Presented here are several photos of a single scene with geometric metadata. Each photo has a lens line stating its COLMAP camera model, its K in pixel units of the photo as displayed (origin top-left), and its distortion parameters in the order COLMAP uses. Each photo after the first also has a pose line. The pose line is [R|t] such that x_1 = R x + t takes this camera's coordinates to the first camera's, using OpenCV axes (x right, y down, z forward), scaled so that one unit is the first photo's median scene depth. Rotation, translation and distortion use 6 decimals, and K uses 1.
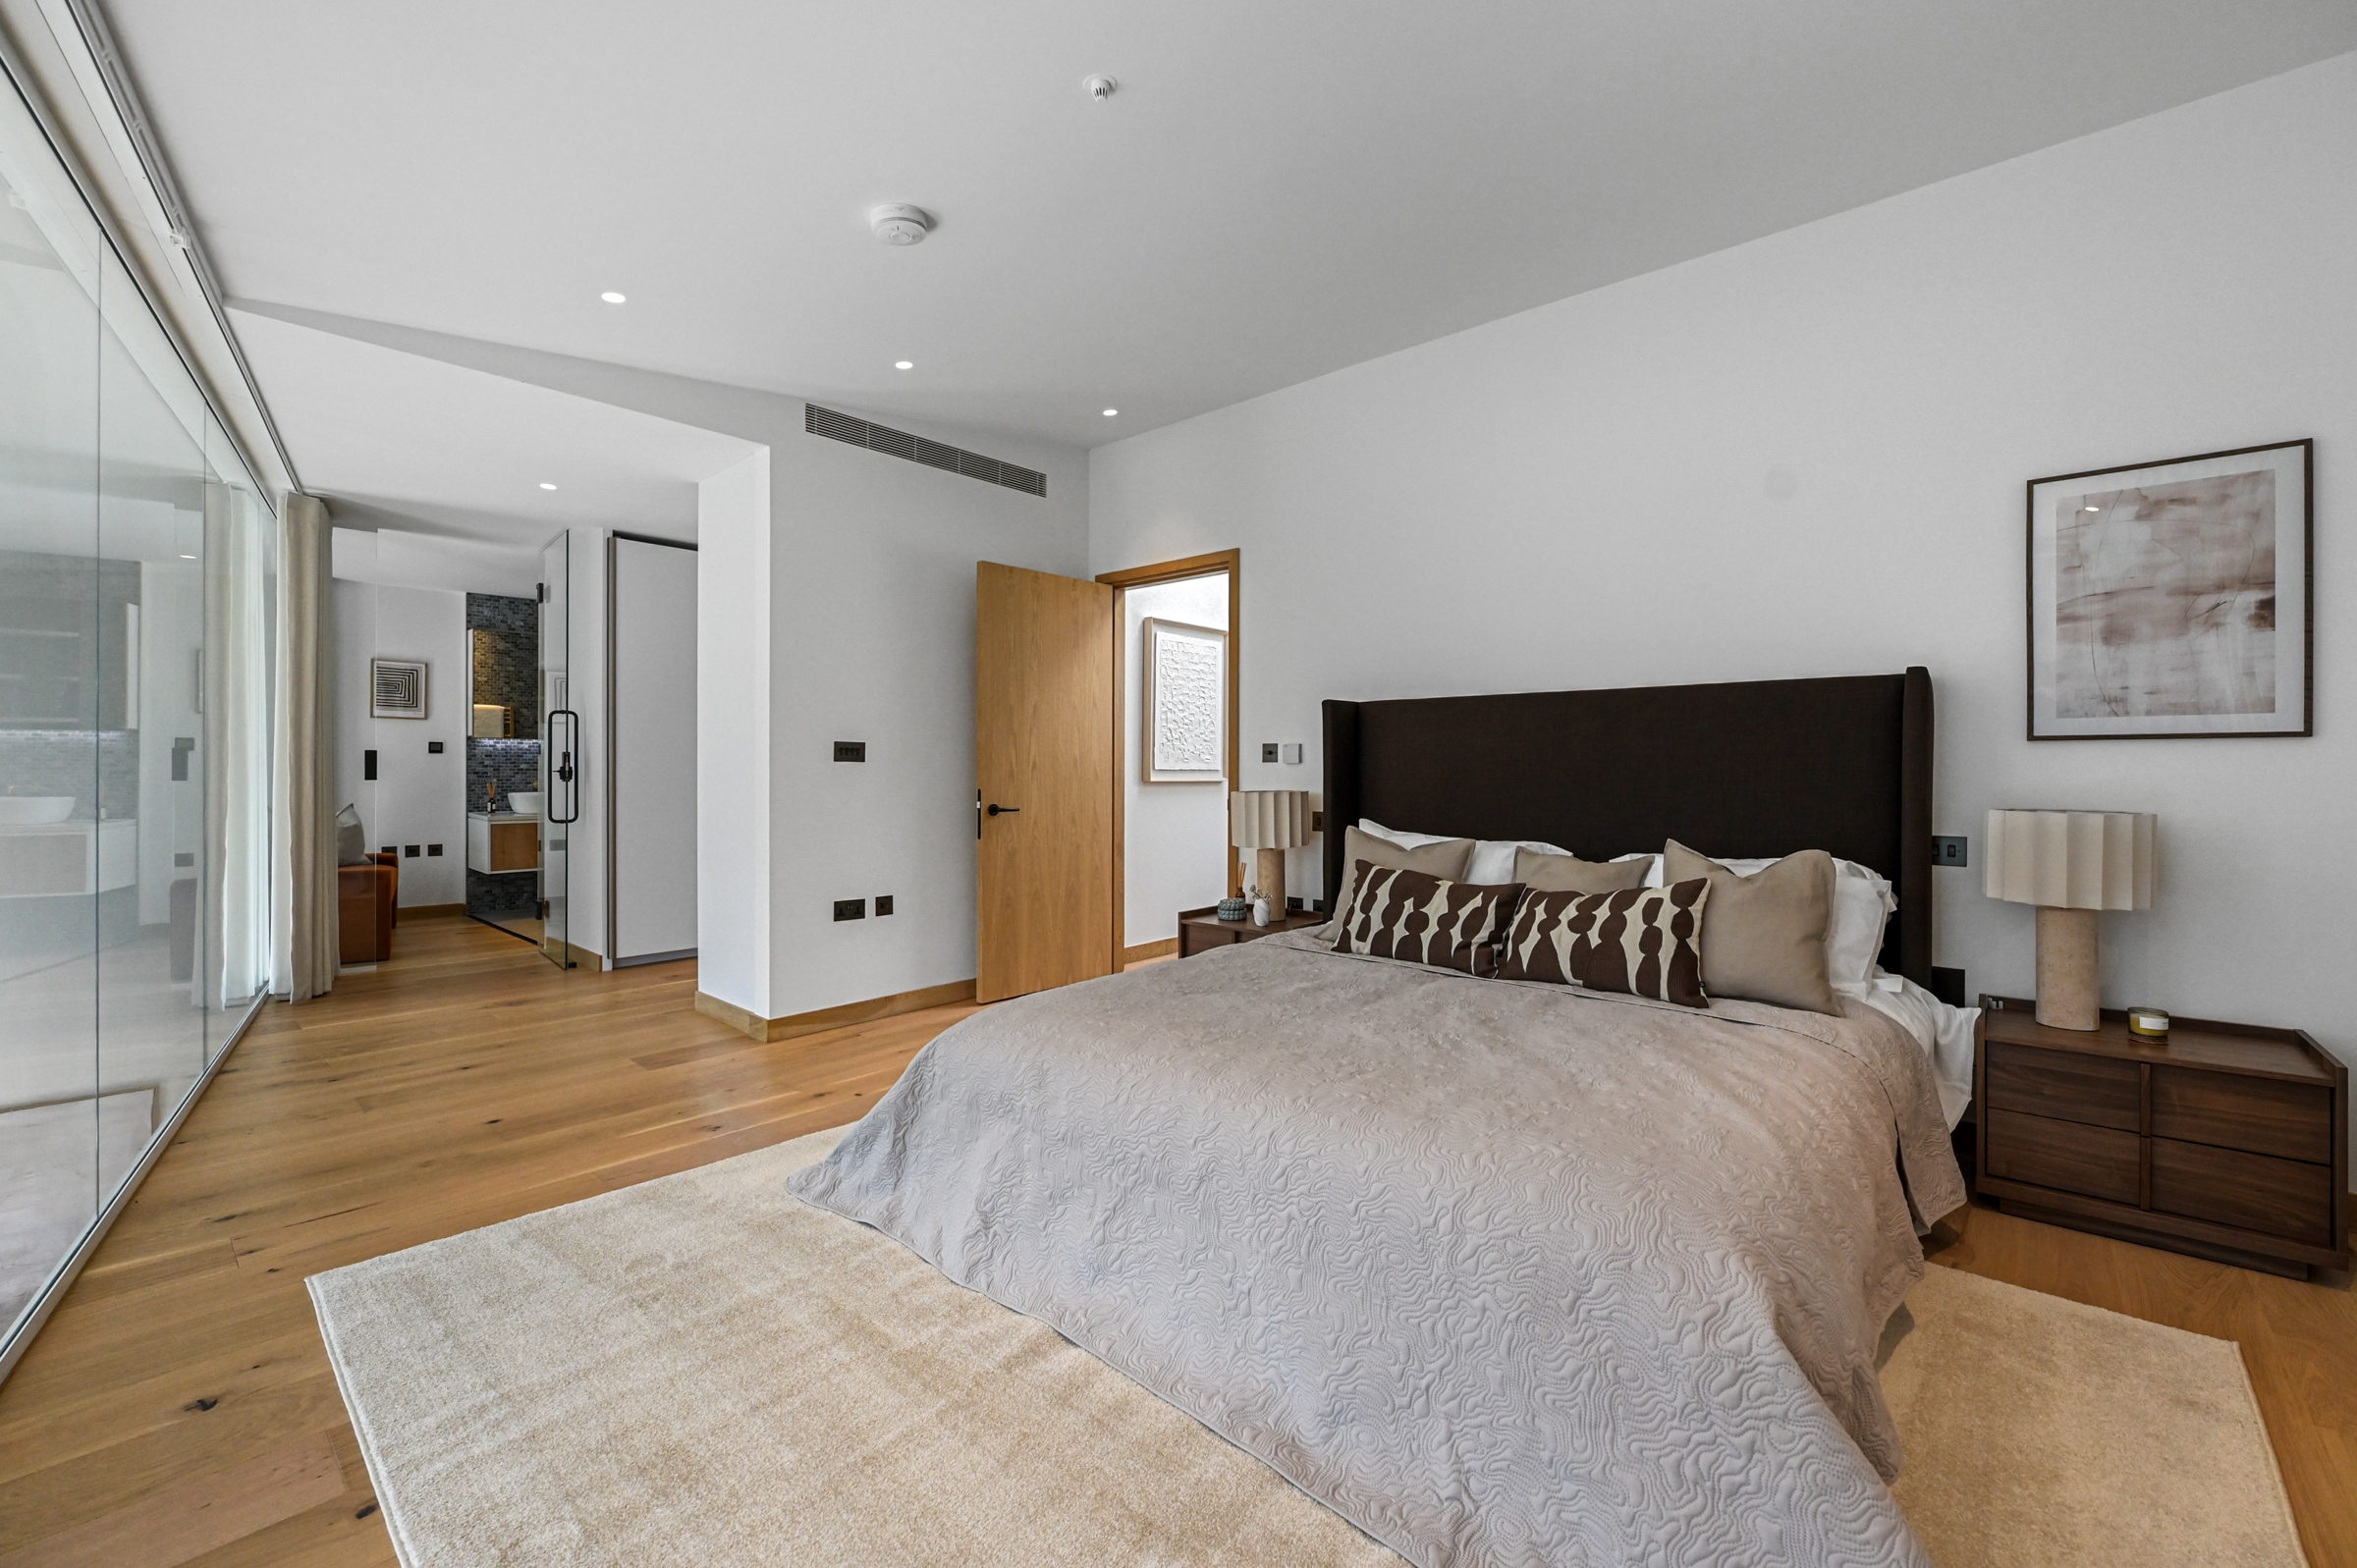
lens RADIAL K [[960.2, 0, 1173.9], [0, 960.2, 768.4], [0, 0, 1]] dist [-0.000671, -0.000009]
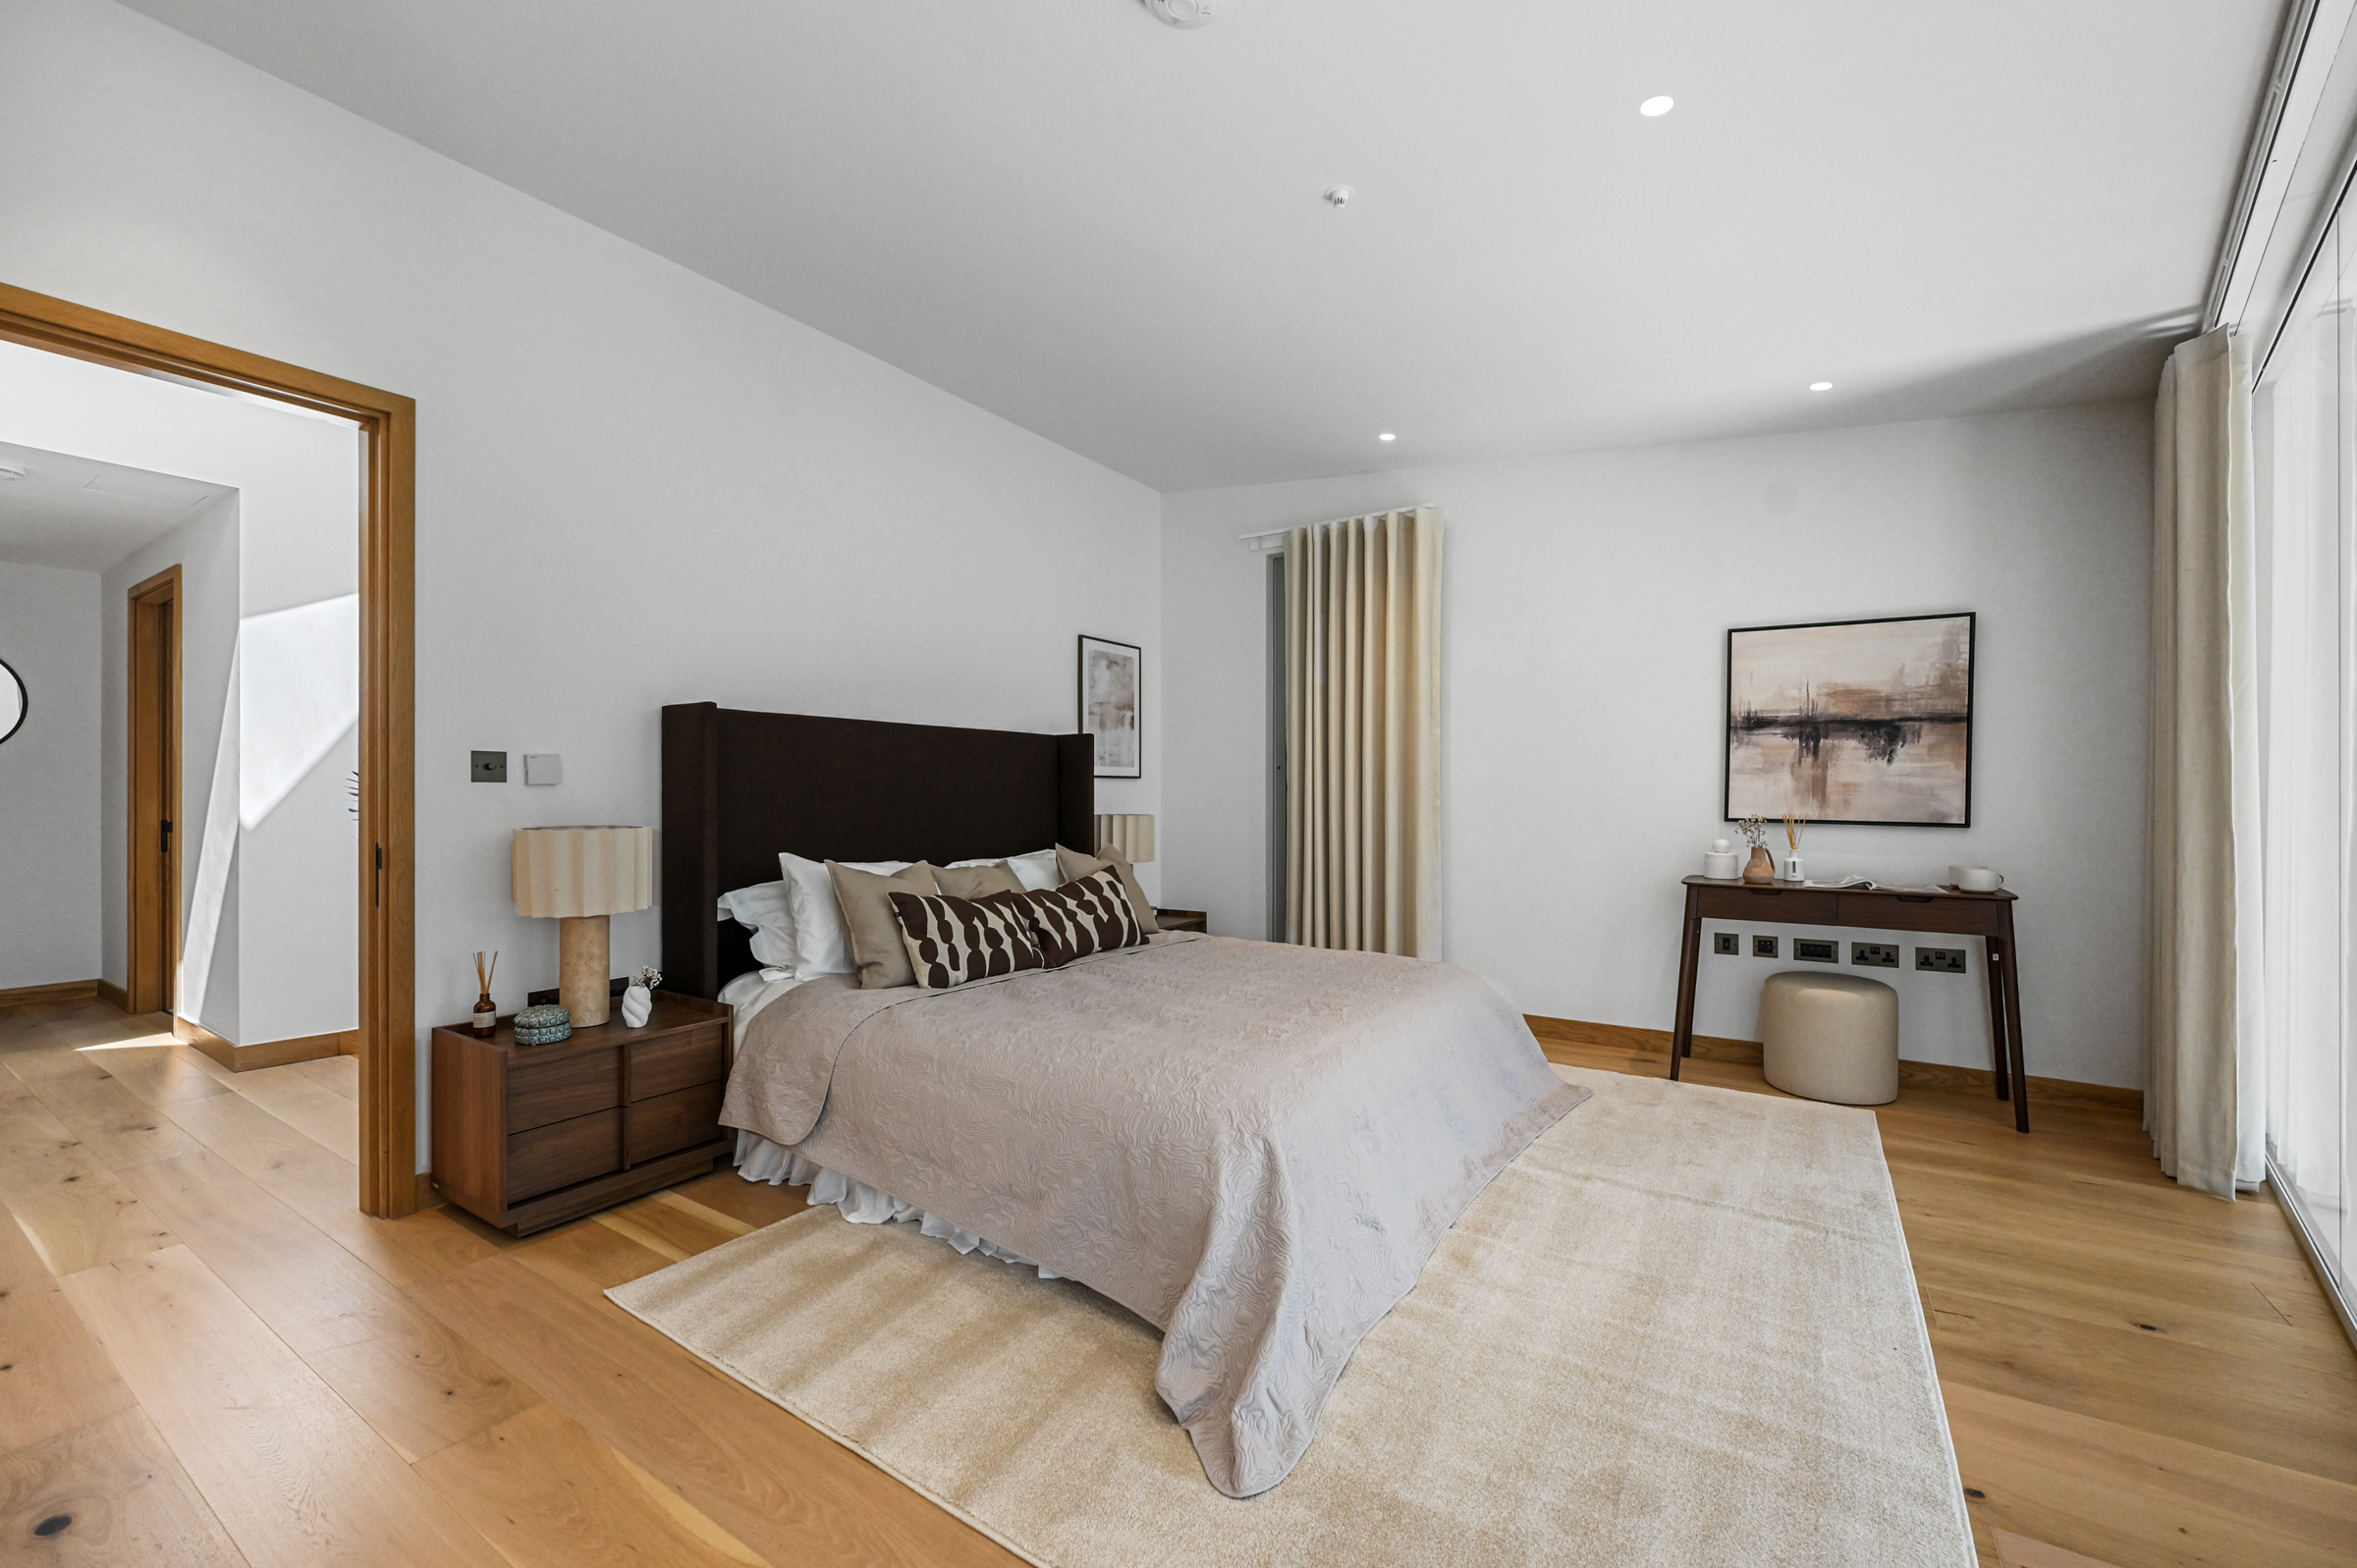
lens RADIAL K [[966.6, 0, 1177.4], [0, 966.6, 790.0], [0, 0, 1]] dist [-0.000887, -0.000086]
pose [[-0.155571, 0.002583, 0.987821, -0.872023], [-0.000084, 0.999997, -0.002628, 0.000089], [-0.987825, -0.000492, -0.155570, 1.008950]]
